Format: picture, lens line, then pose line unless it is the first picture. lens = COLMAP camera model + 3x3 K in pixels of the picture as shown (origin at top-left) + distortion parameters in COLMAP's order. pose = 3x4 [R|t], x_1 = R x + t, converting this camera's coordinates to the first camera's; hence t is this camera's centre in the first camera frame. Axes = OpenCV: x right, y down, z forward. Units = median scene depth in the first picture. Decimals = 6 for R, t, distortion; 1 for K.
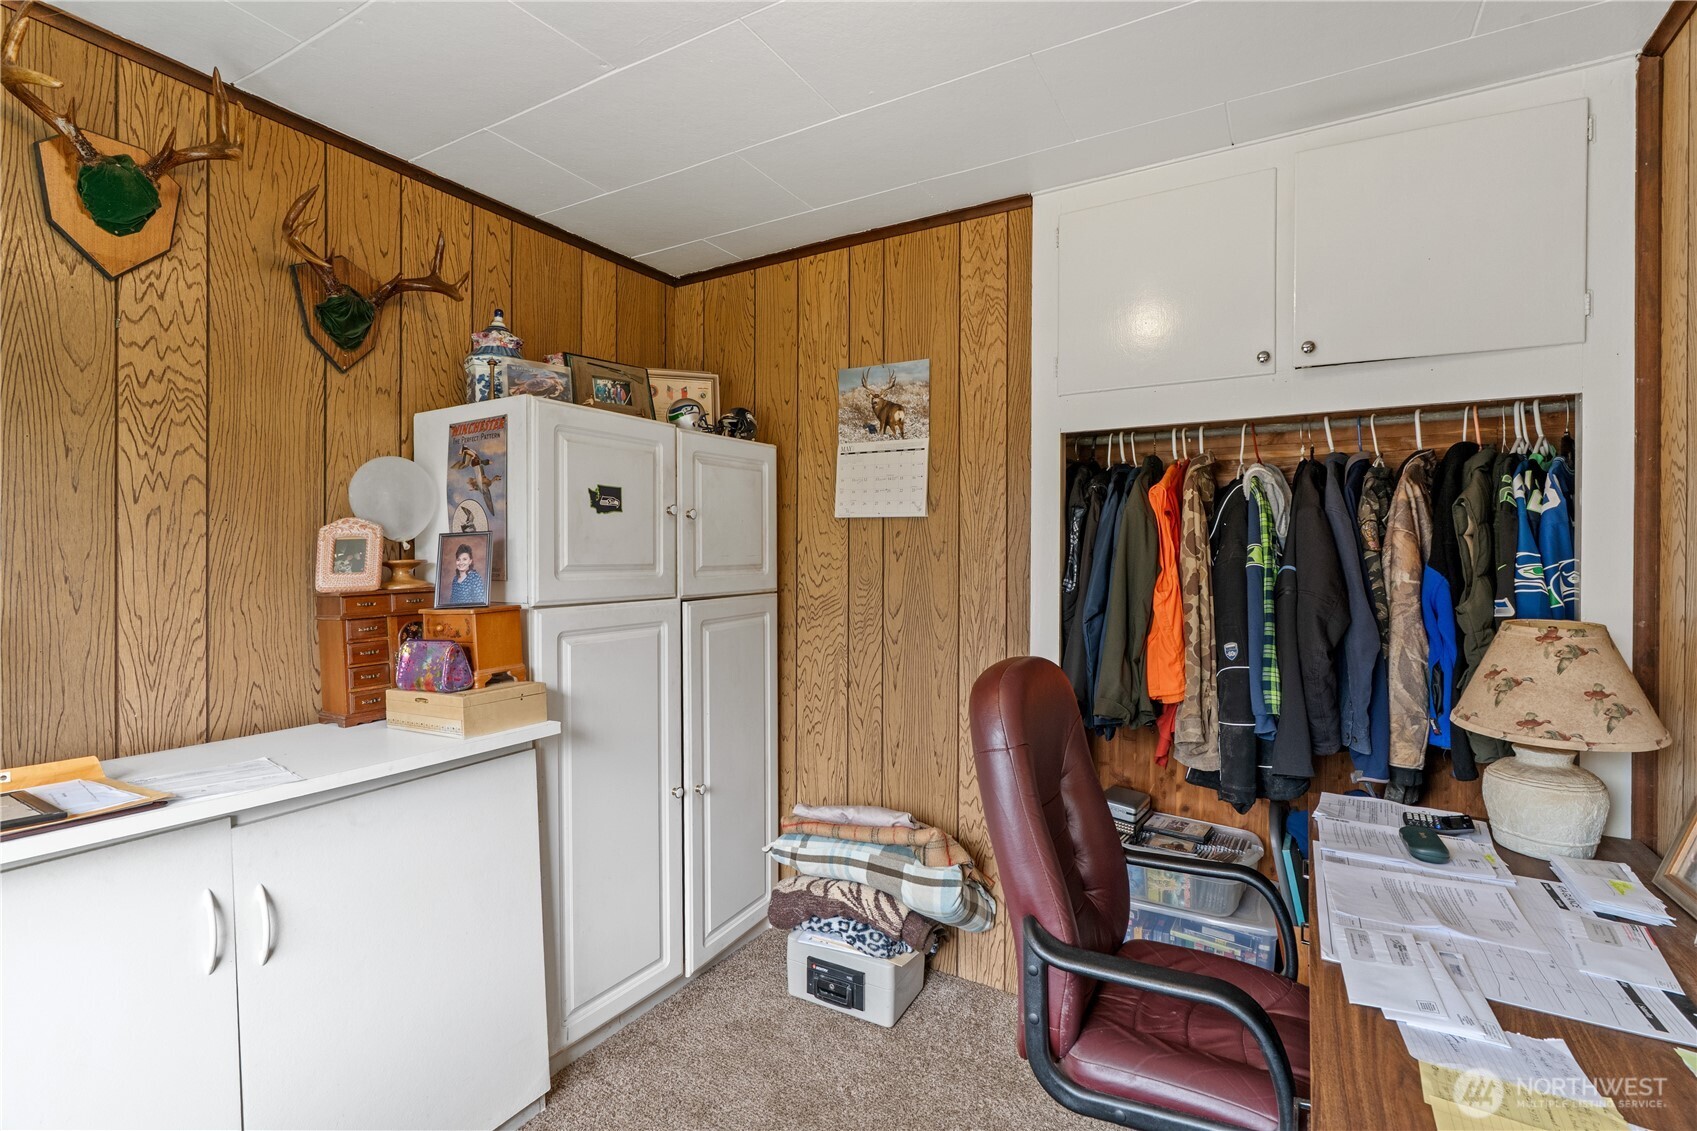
lens RADIAL K [[775.3, 0, 899.5], [0, 775.3, 559.7], [0, 0, 1]] dist [-0.009947, 0.003552]
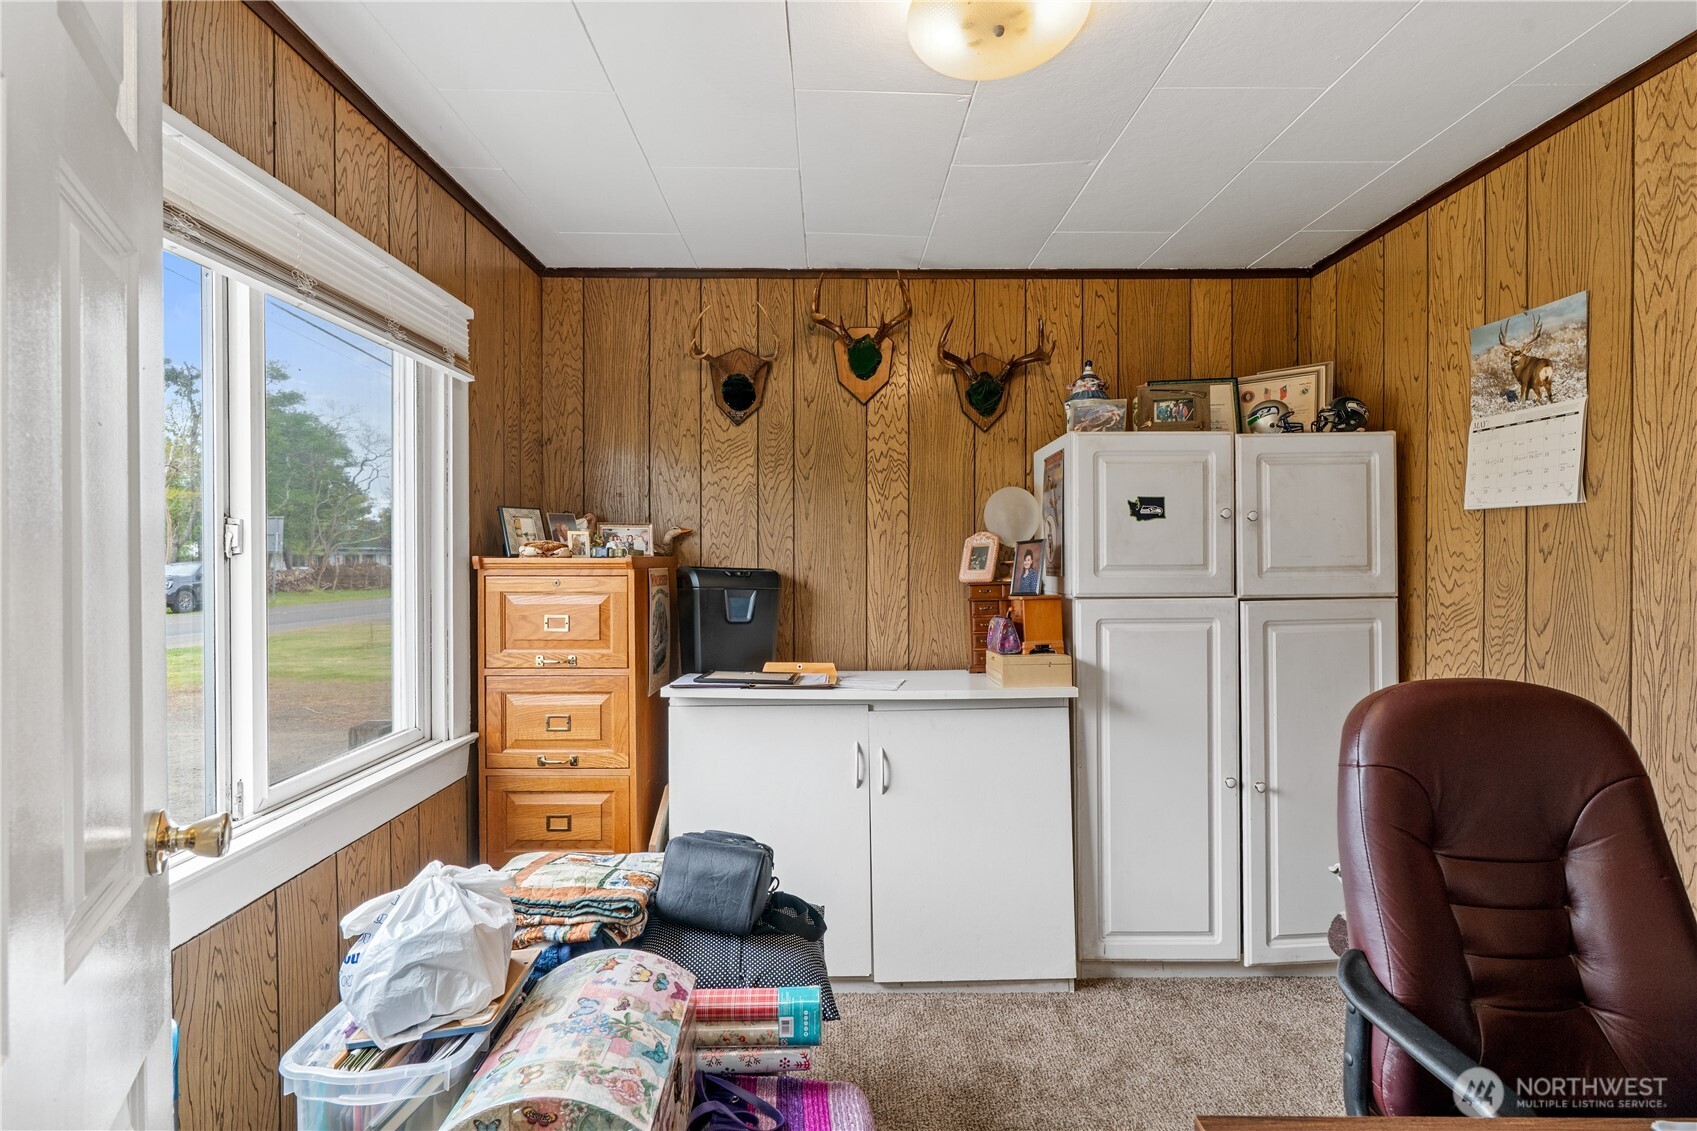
lens RADIAL K [[836.1, 0, 888.9], [0, 836.1, 560.9], [0, 0, 1]] dist [-0.007095, 0.003575]
pose [[0.531059, -0.001897, -0.847332, 0.454344], [-0.000353, 0.999997, -0.002461, 0.003897], [0.847335, 0.001606, 0.531057, 0.008214]]
